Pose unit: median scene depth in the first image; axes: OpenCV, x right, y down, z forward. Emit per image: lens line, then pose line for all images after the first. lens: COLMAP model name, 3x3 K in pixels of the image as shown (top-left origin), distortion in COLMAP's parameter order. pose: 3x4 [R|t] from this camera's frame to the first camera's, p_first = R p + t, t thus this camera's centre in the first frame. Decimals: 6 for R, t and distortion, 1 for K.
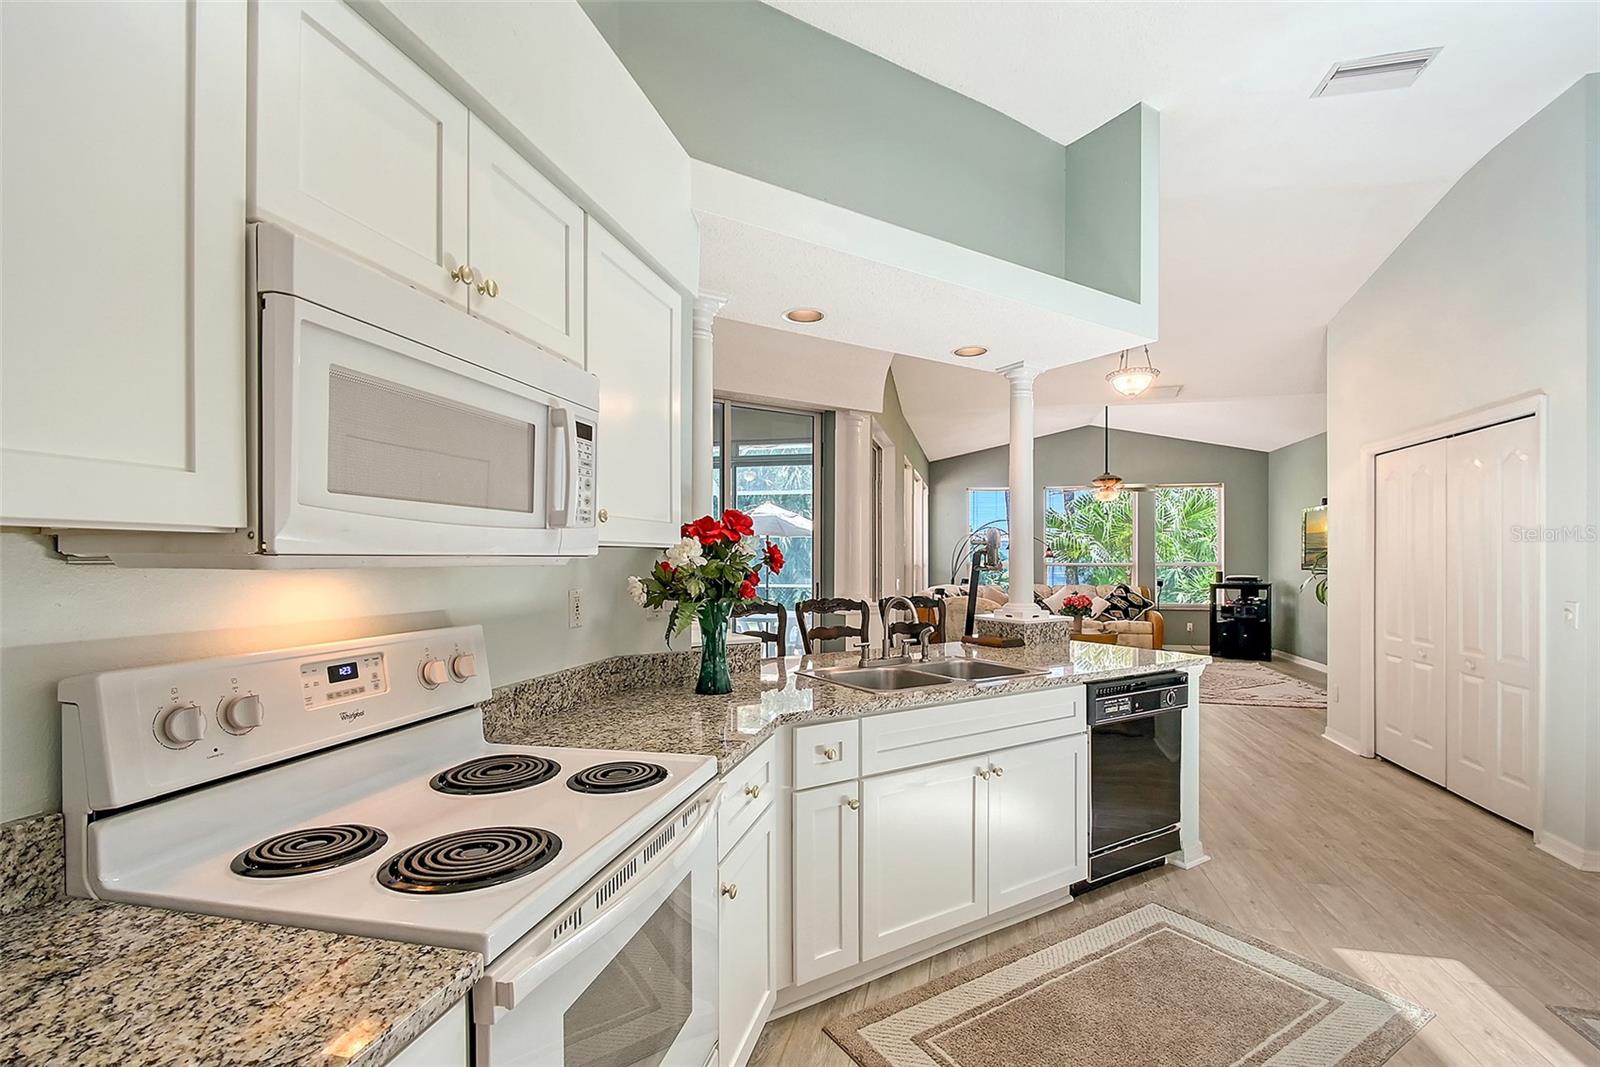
lens RADIAL K [[715.8, 0, 825.0], [0, 715.8, 554.4], [0, 0, 1]] dist [-0.001616, -0.000681]
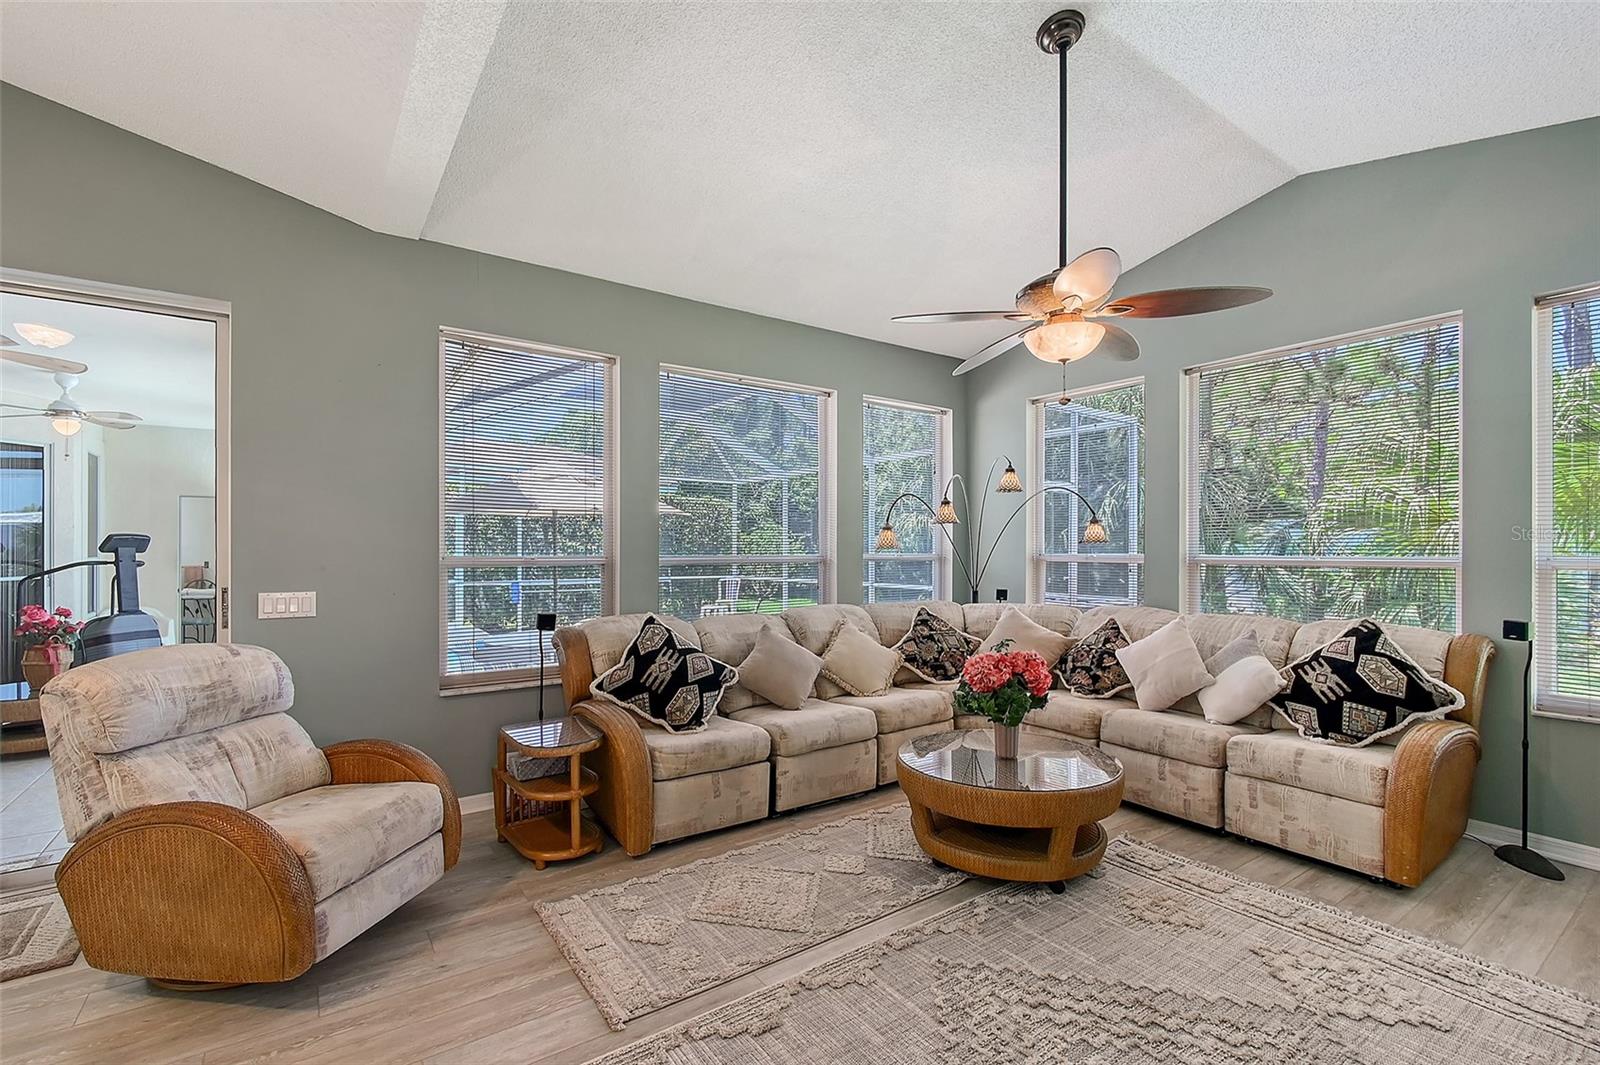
lens RADIAL K [[715.8, 0, 827.6], [0, 715.8, 542.5], [0, 0, 1]] dist [-0.001616, -0.000681]
pose [[0.752575, -0.009665, -0.658435, 0.456988], [0.004635, 0.999945, -0.009380, 0.006643], [0.658490, 0.004007, 0.752579, 0.607634]]
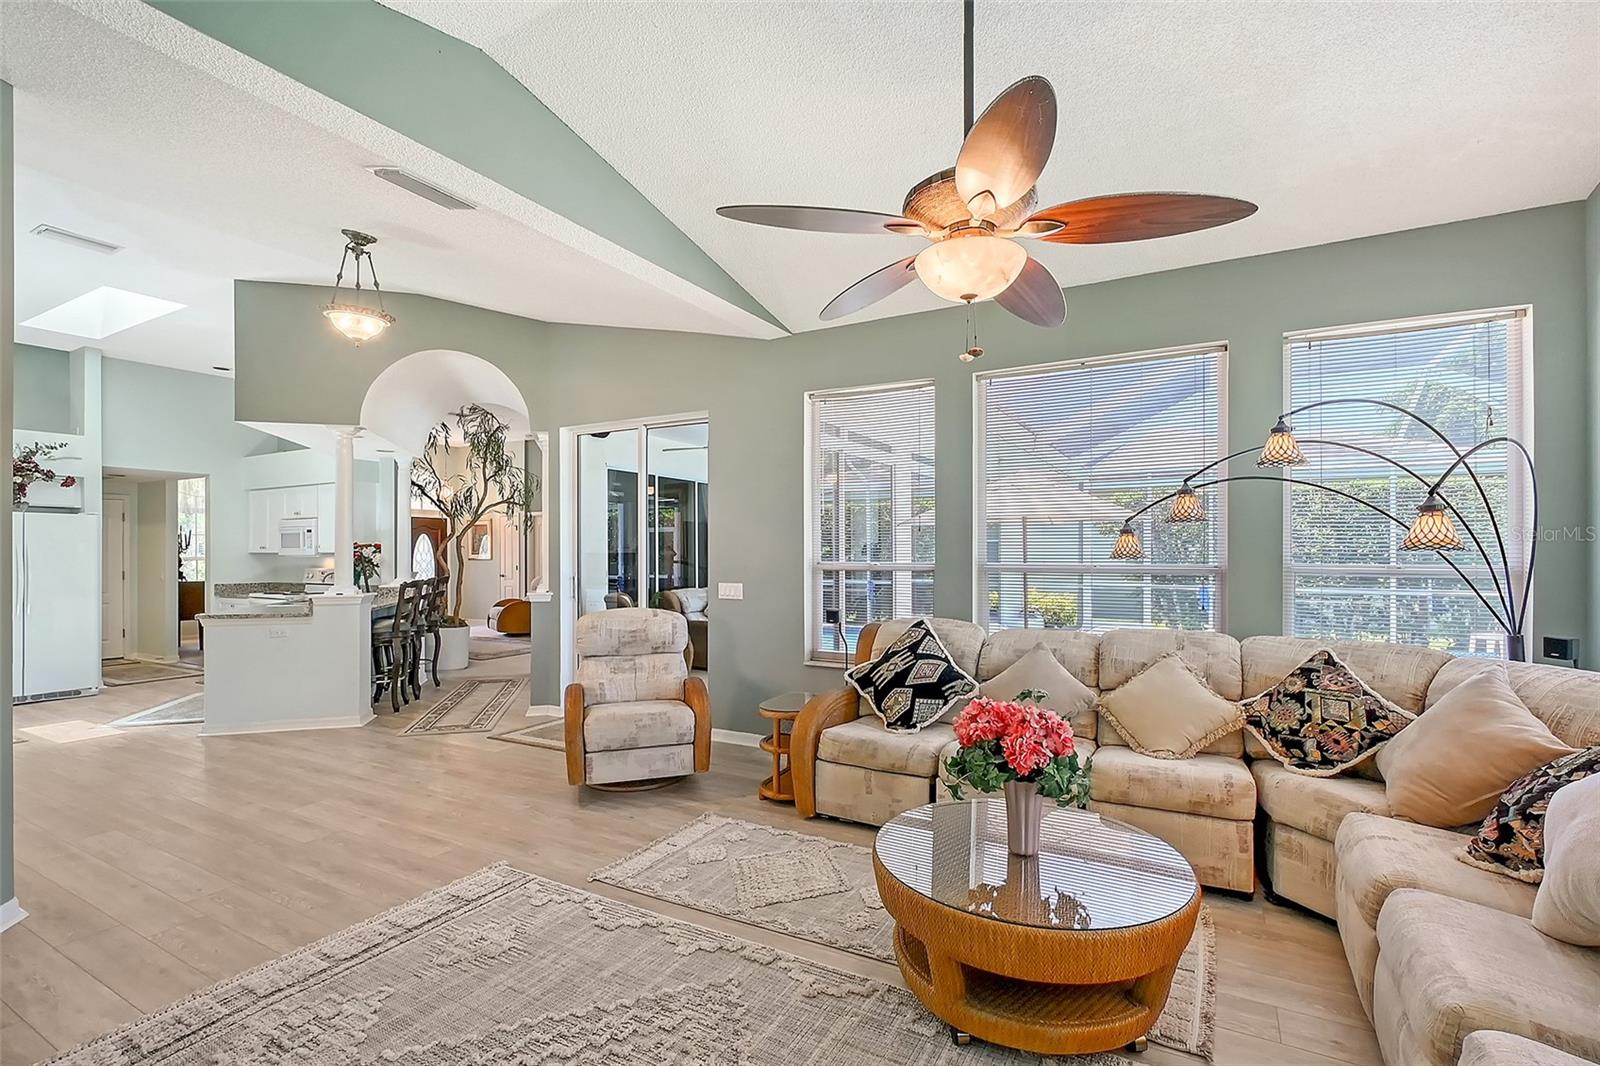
lens RADIAL K [[715.8, 0, 819.4], [0, 715.8, 545.0], [0, 0, 1]] dist [-0.001616, -0.000681]
pose [[-0.269343, -0.013019, -0.962956, 0.541475], [0.002308, 0.999897, -0.014164, 0.004737], [0.963042, -0.006038, -0.269285, 0.886315]]
